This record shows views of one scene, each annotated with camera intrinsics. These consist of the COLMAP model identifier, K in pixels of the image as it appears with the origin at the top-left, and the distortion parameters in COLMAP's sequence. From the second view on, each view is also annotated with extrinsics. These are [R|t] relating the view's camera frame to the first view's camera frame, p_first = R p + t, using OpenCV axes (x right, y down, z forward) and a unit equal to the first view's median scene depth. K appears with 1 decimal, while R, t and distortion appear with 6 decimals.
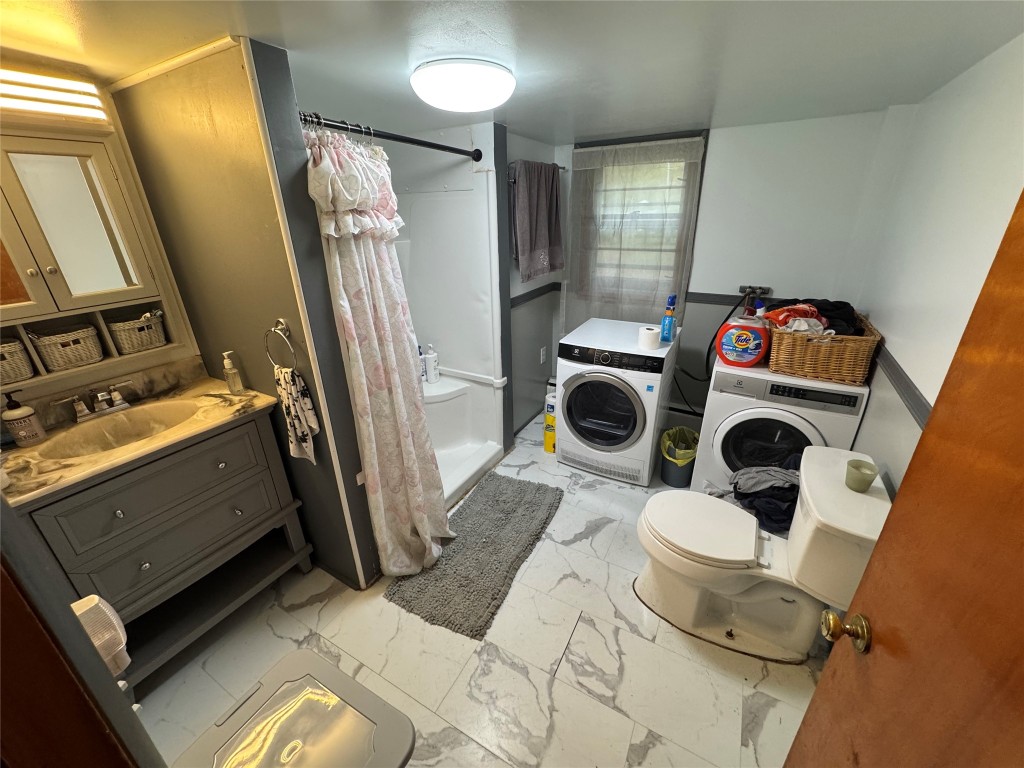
lens RADIAL K [[408.1, 0, 512.1], [0, 408.1, 383.7], [0, 0, 1]] dist [-0.002736, 0.000595]
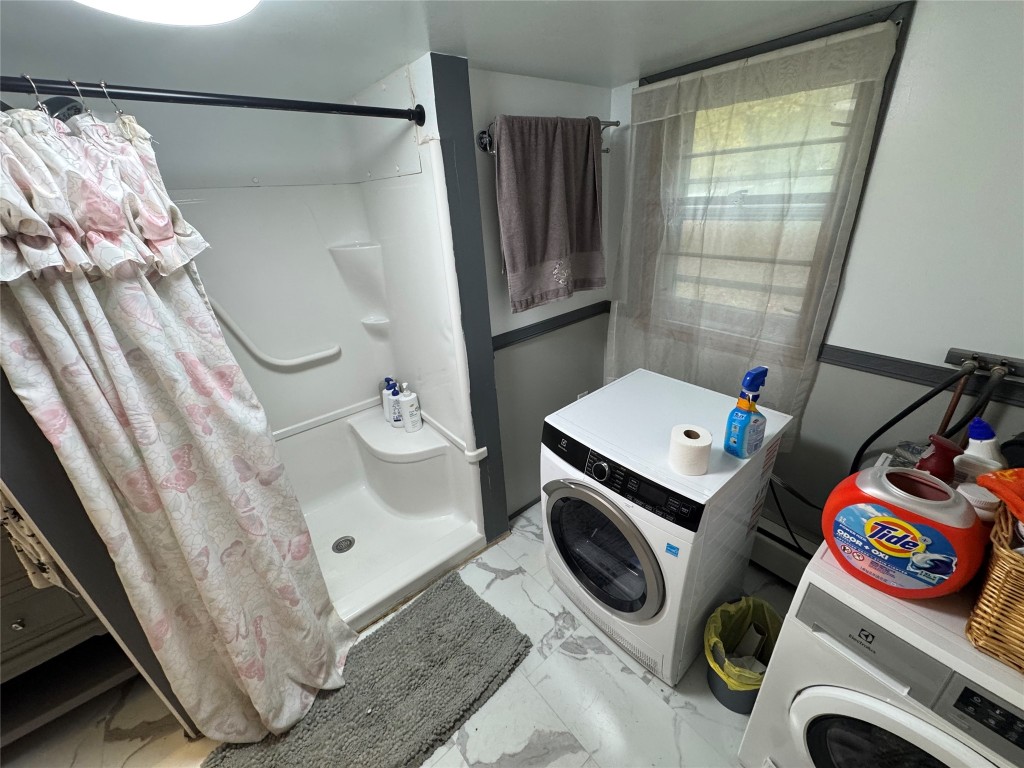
lens RADIAL K [[408.1, 0, 513.4], [0, 408.1, 381.4], [0, 0, 1]] dist [-0.002736, 0.000595]
pose [[0.931393, 0.121119, -0.343274, 0.261028], [-0.101637, 0.992046, 0.074261, -0.188420], [0.349538, -0.034277, 0.936295, 0.391175]]
